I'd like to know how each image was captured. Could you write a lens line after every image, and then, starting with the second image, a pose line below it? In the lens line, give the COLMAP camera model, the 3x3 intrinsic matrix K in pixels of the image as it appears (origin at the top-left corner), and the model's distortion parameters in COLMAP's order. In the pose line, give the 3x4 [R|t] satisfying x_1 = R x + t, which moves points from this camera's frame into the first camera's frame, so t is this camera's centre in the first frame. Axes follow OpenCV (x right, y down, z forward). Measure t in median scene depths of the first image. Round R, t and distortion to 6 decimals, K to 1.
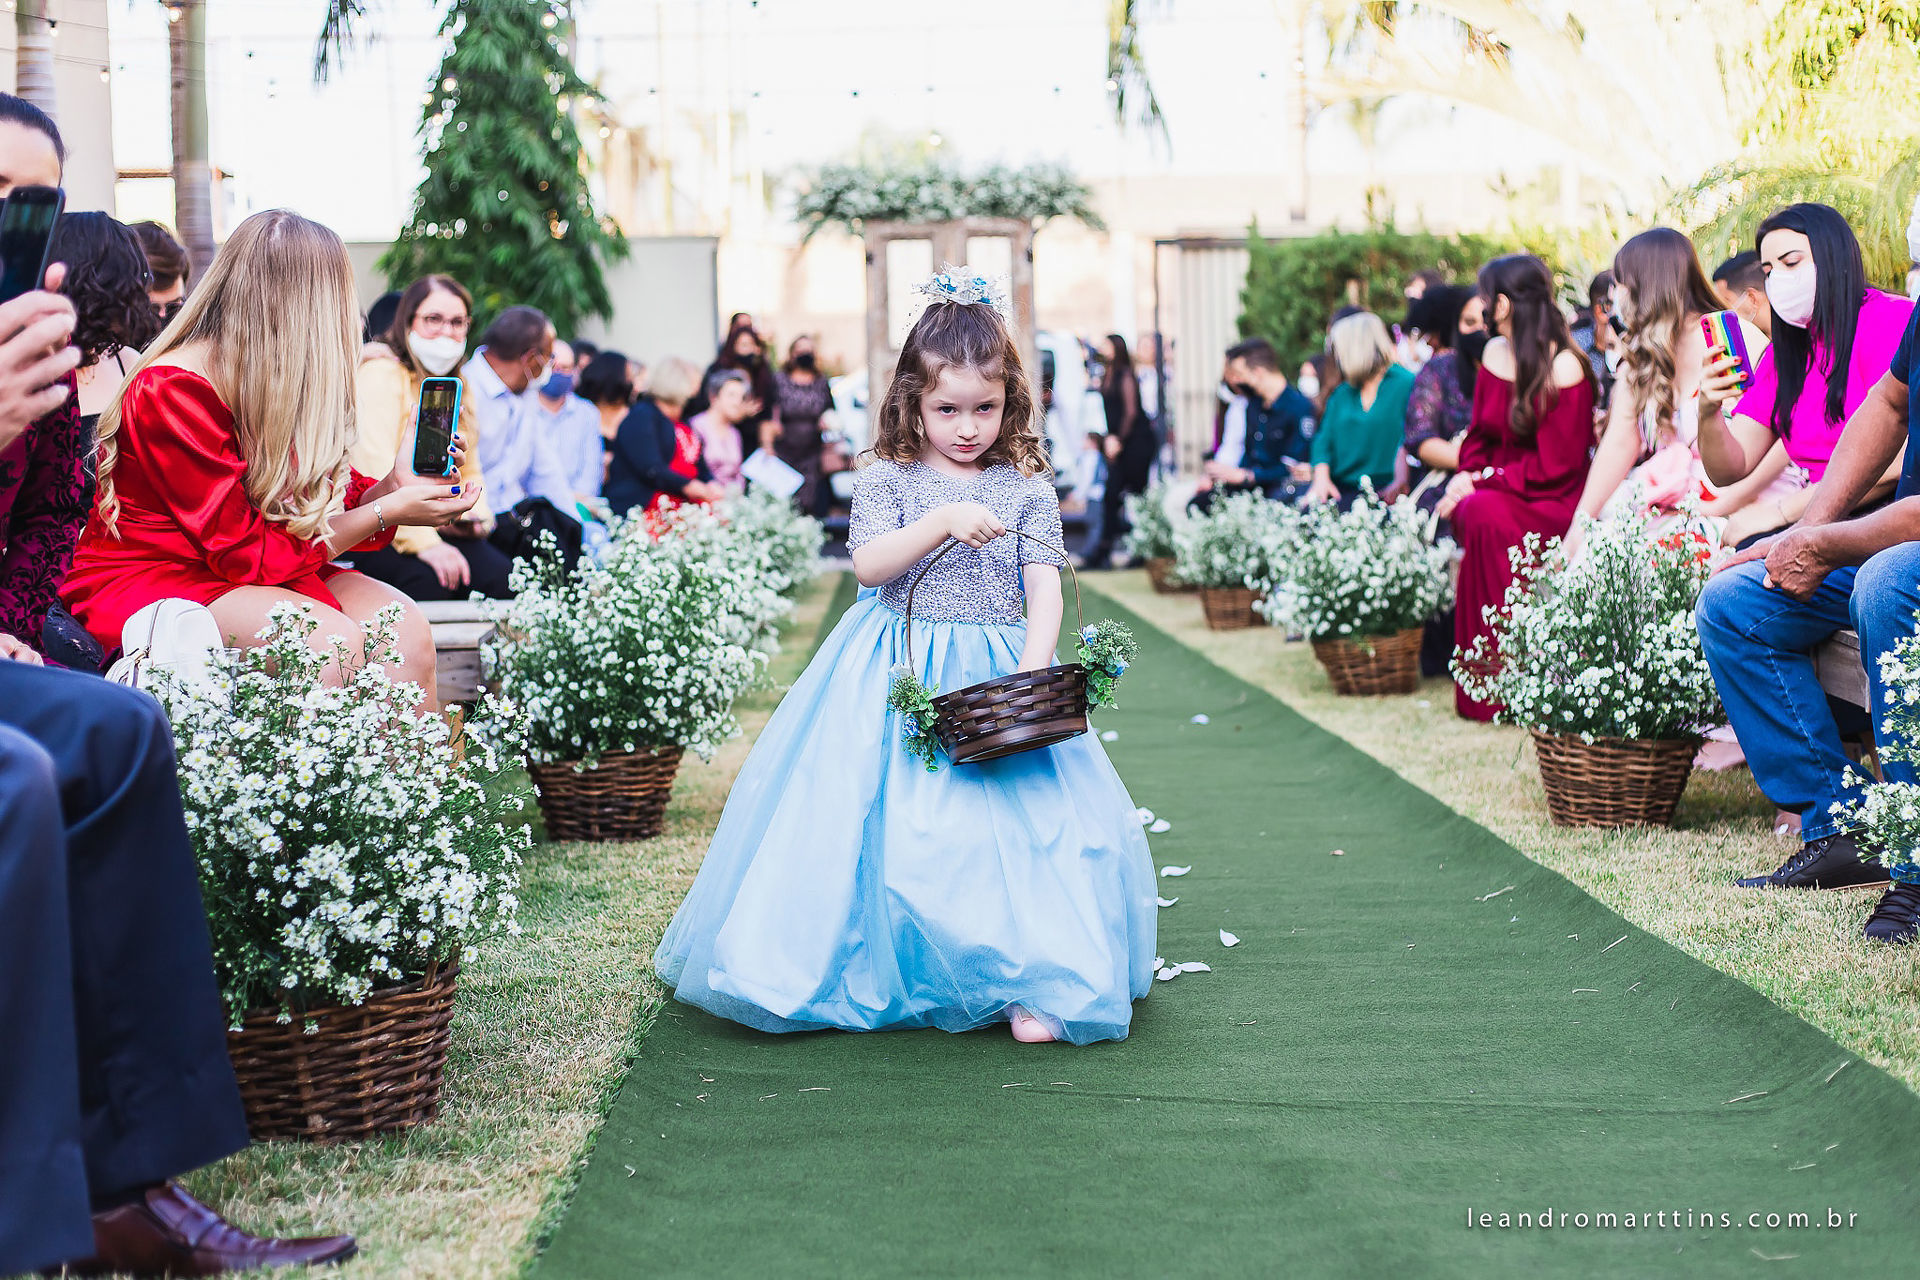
lens RADIAL K [[2782.2, 0, 956.5], [0, 2782.2, 648.6], [0, 0, 1]] dist [0.009567, 0.006724]
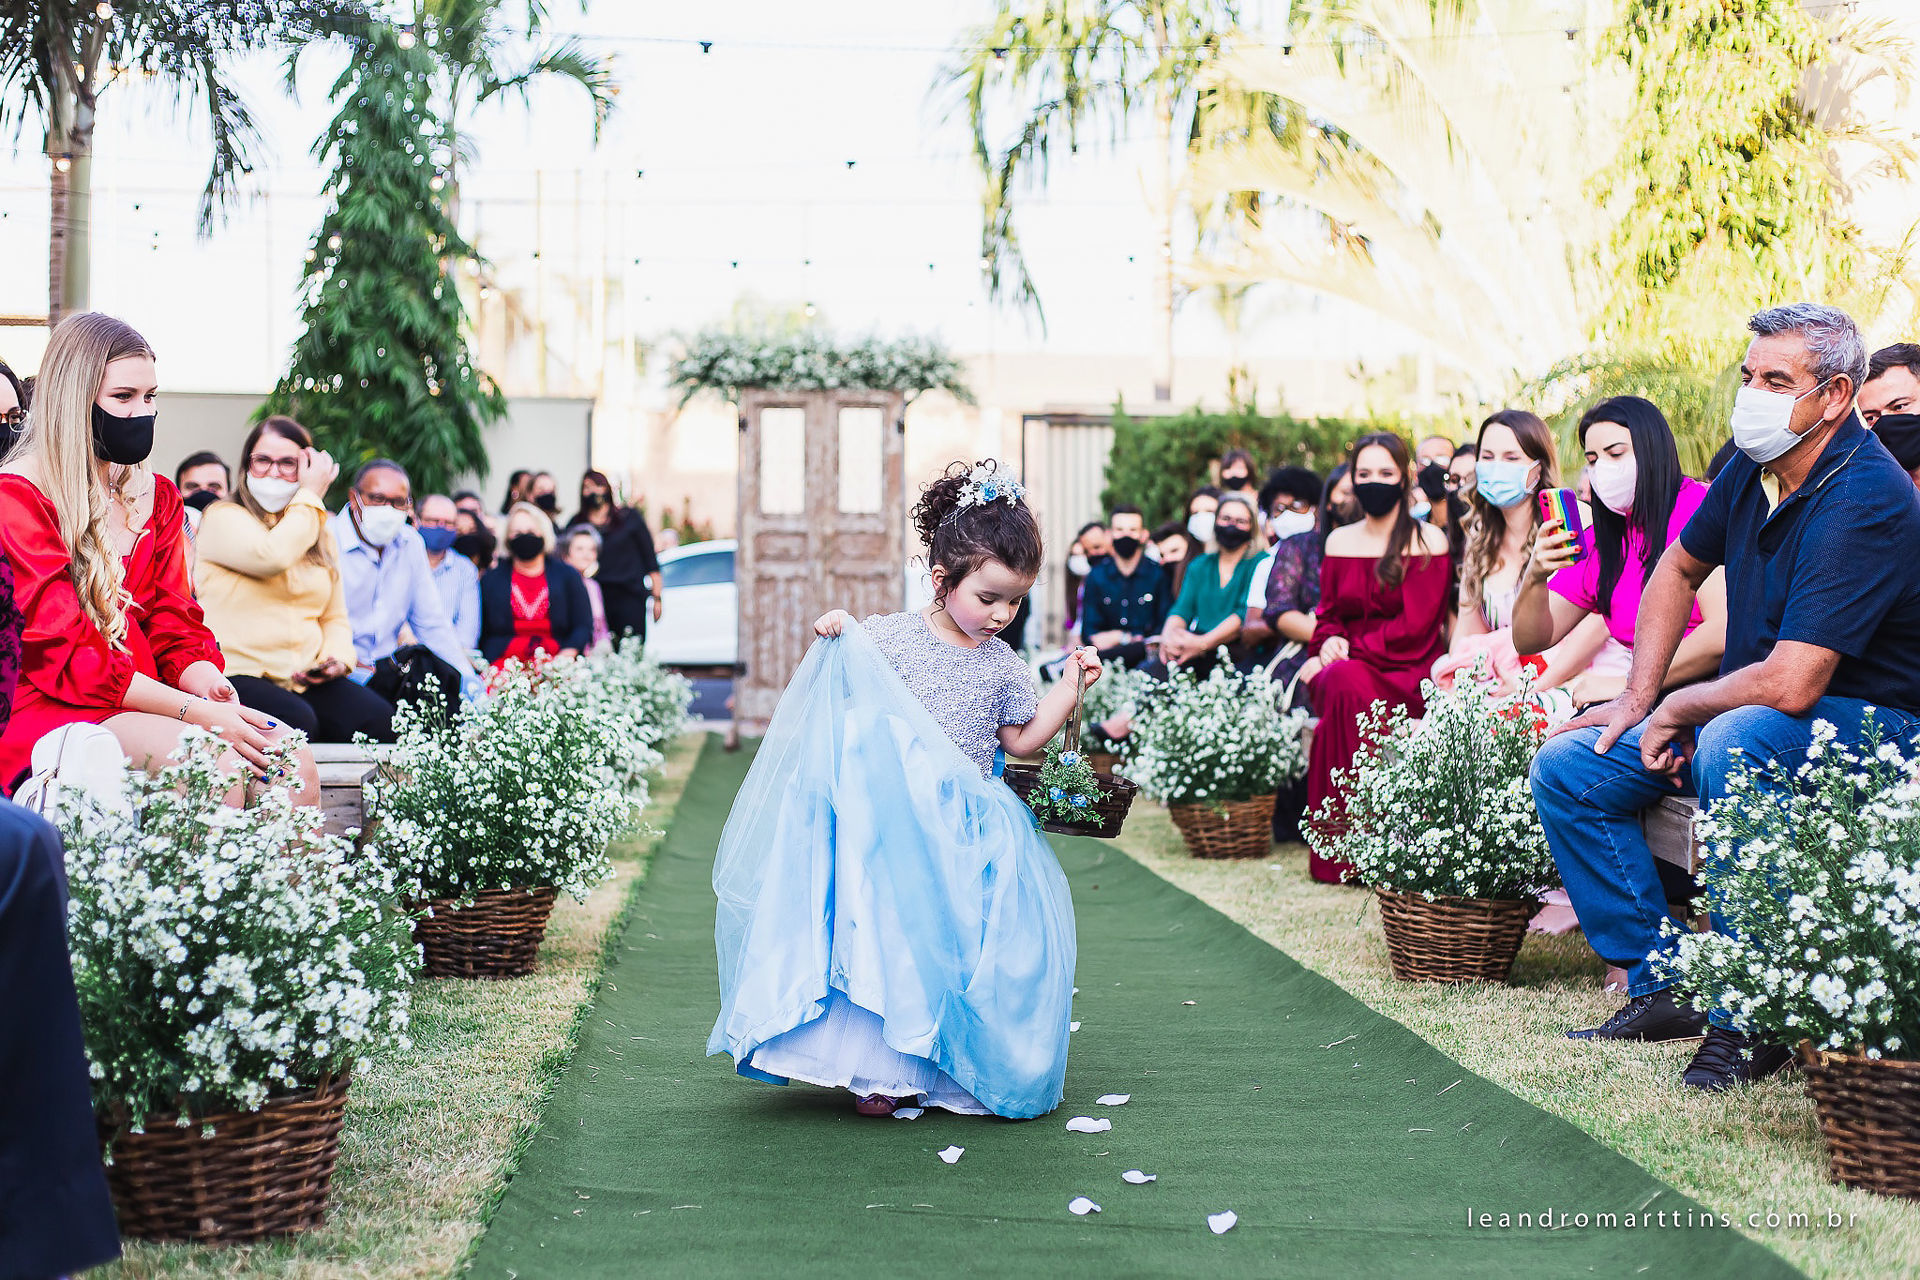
lens RADIAL K [[2782.2, 0, 956.5], [0, 2782.2, 648.6], [0, 0, 1]] dist [0.009567, 0.006724]
pose [[0.998459, 0.025347, 0.049371, -0.004383], [-0.022276, 0.997841, -0.061787, 0.007613], [-0.050831, 0.060592, 0.996867, -0.038038]]
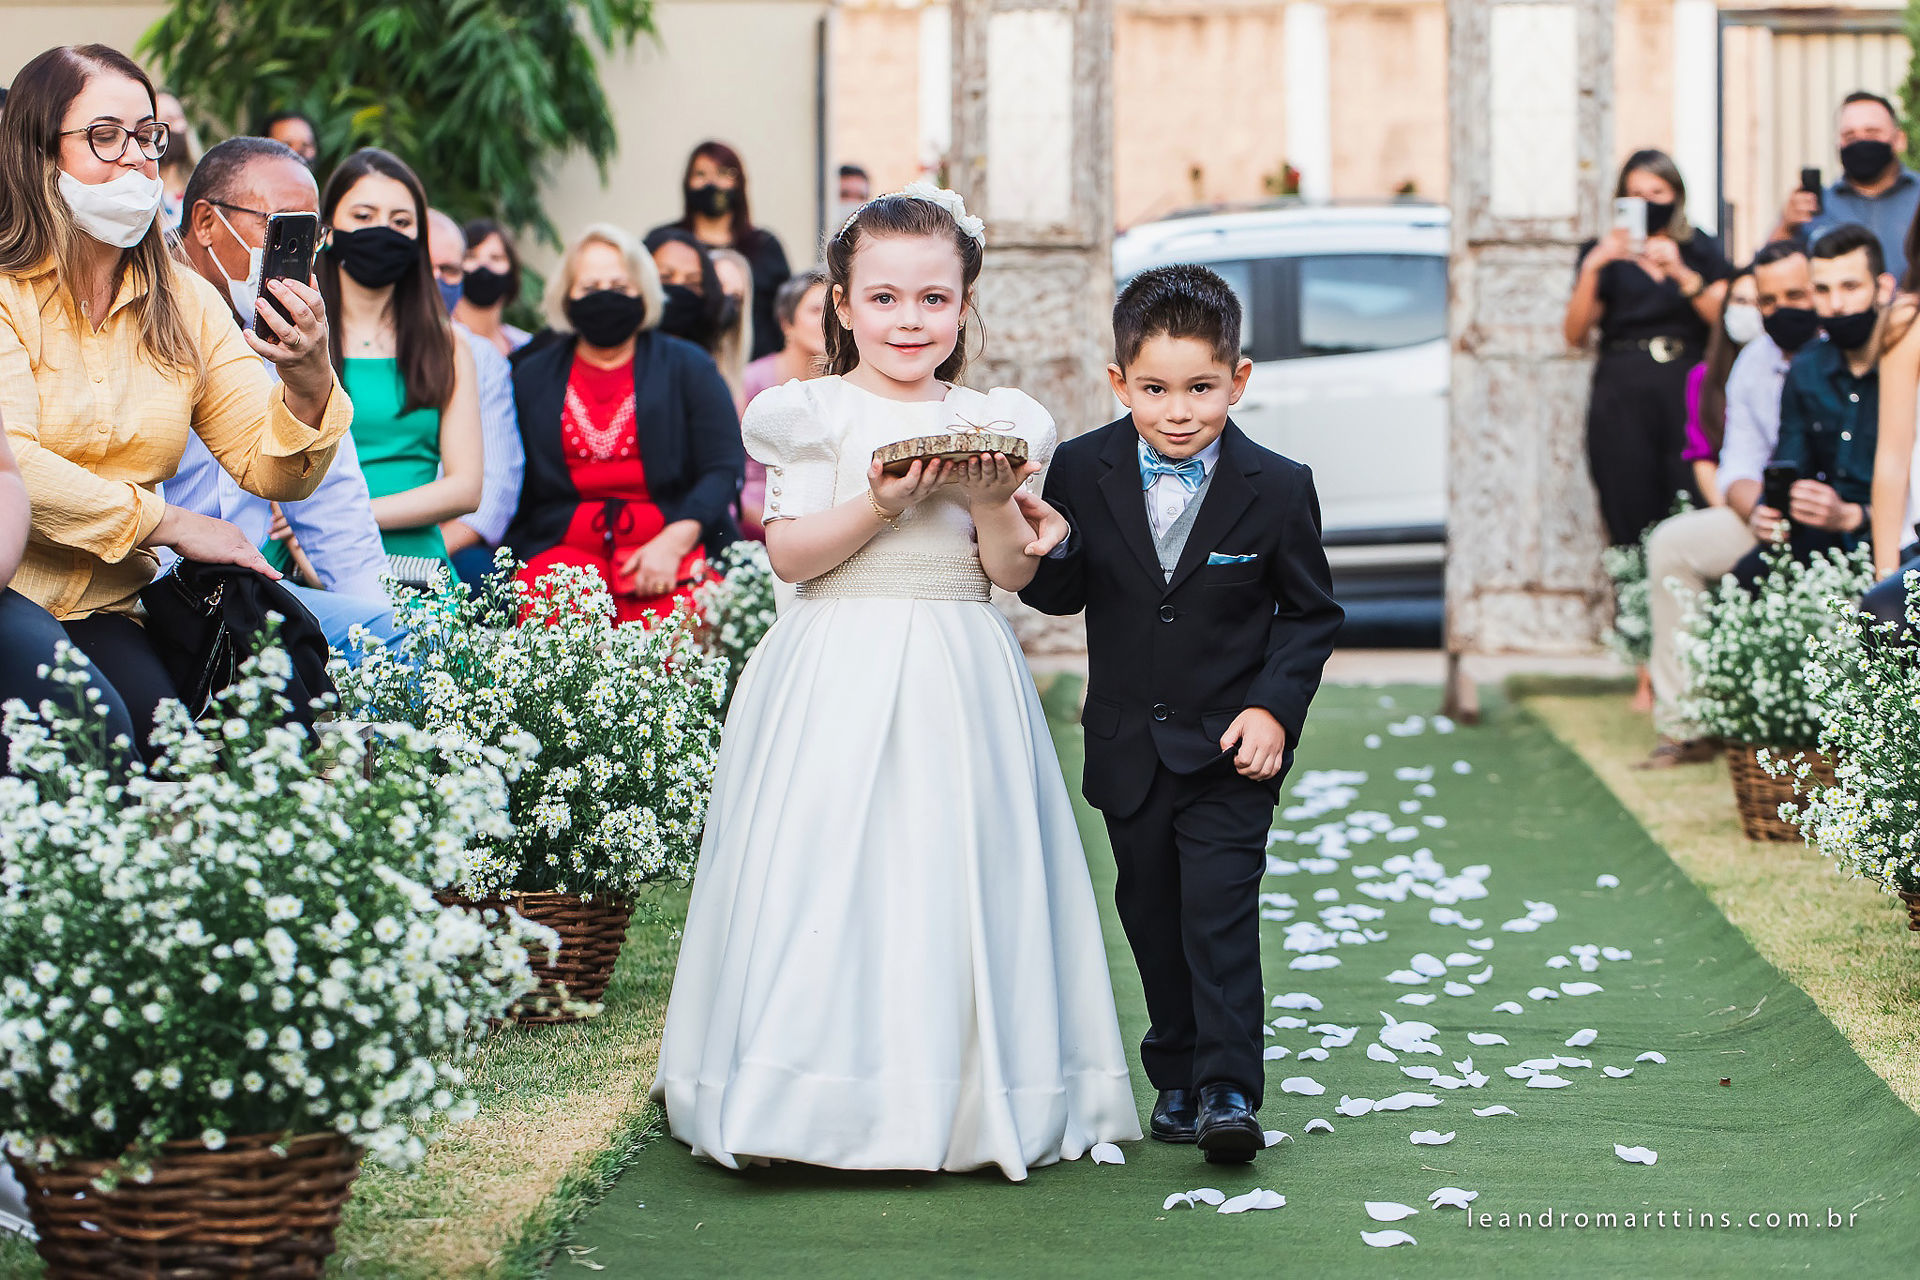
lens RADIAL K [[5442.5, 0, 960.0], [0, 5442.5, 640.0], [0, 0, 1]] dist [-0.070271, 0.610976]
pose [[0.996152, 0.022688, -0.084656, 0.071545], [-0.025167, 0.999282, -0.028330, -0.022126], [0.083953, 0.030351, 0.996007, 0.142932]]
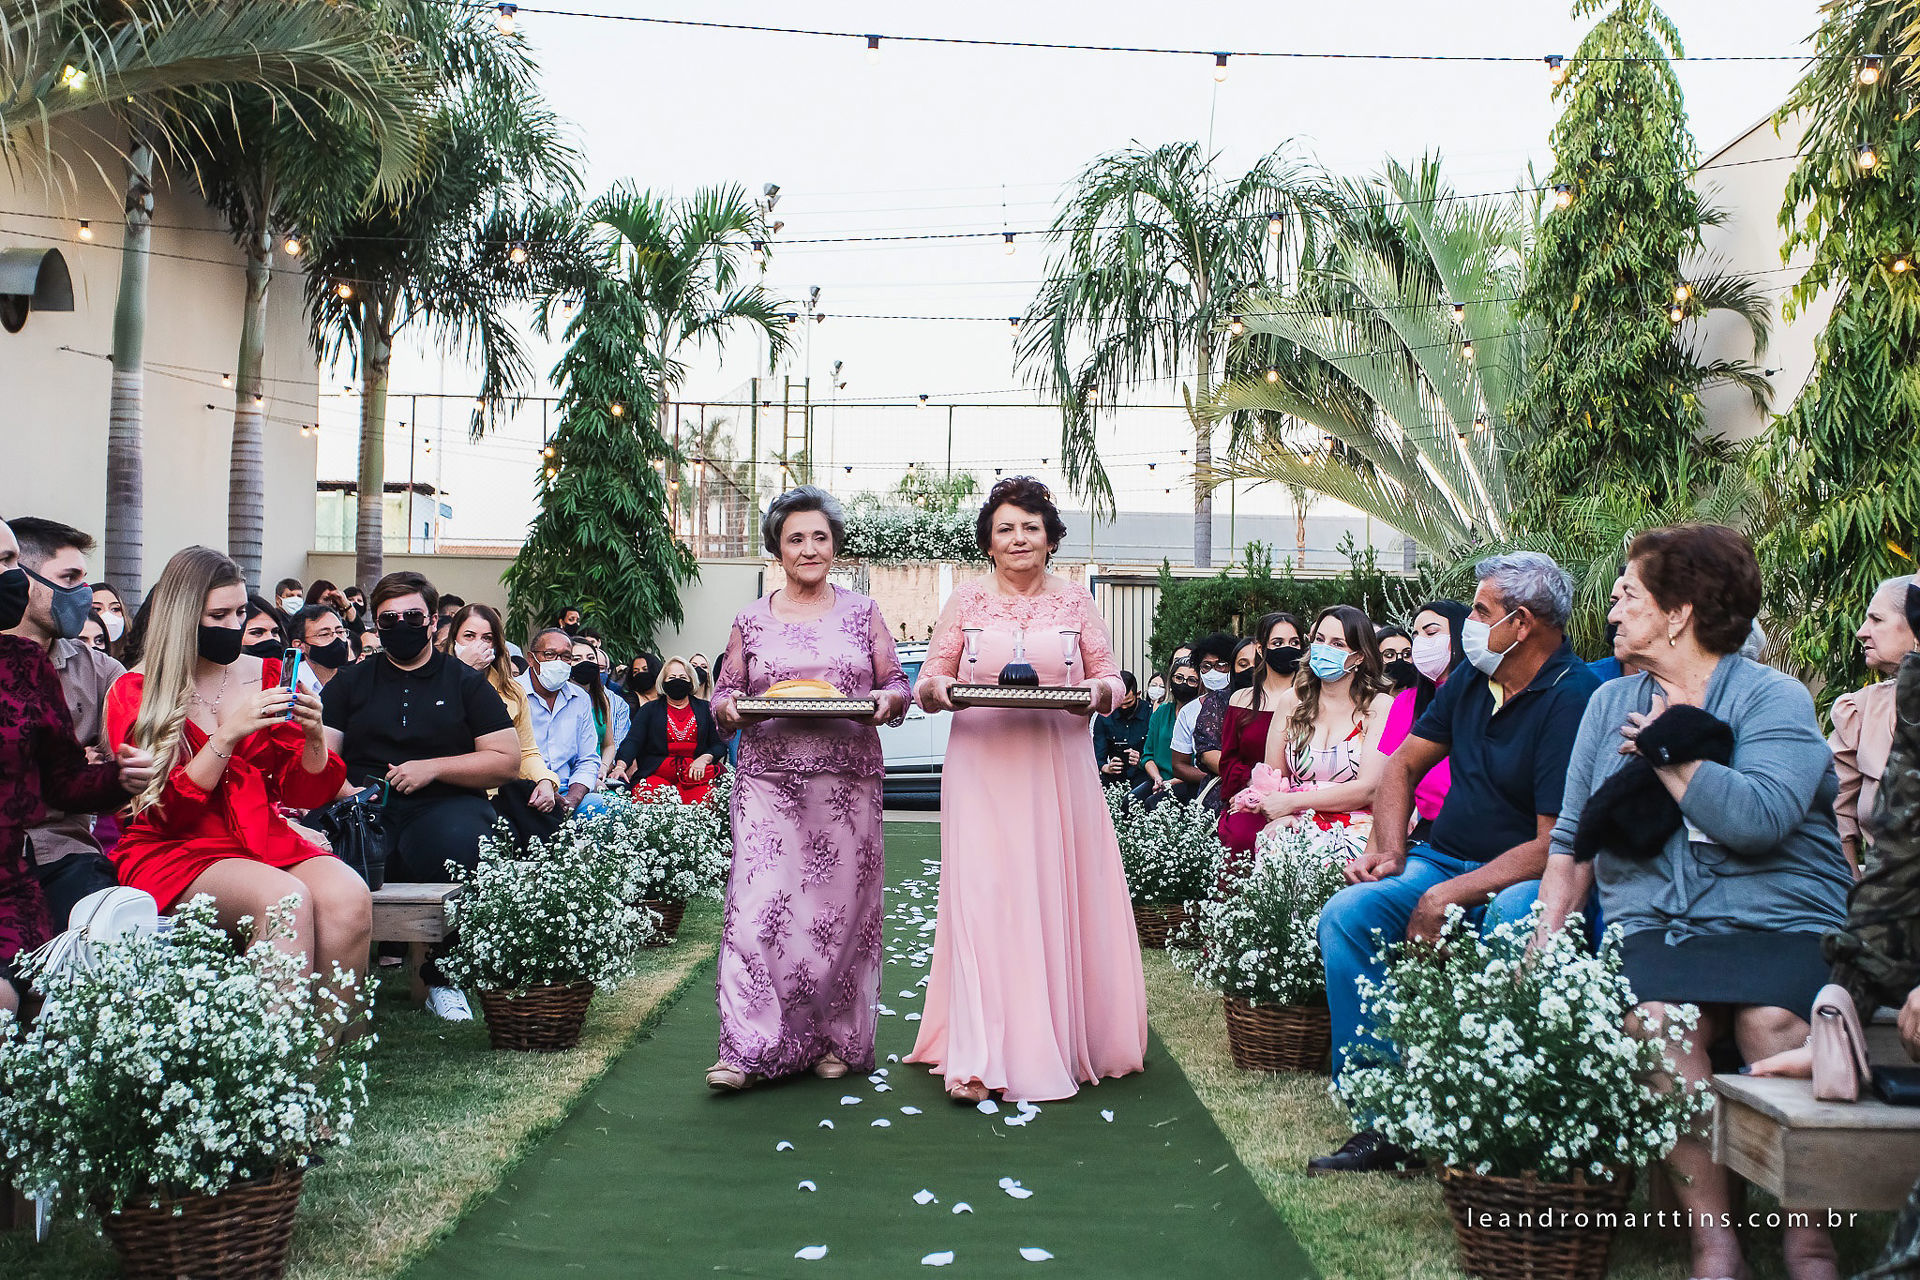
lens RADIAL K [[2151.4, 0, 970.4], [0, 2151.4, 634.4], [0, 0, 1]] dist [0.011332, -0.015321]
pose [[0.999234, 0.036378, -0.014400, 0.094824], [-0.037709, 0.993580, -0.106659, -0.028000], [0.010428, 0.107120, 0.994191, -0.052055]]
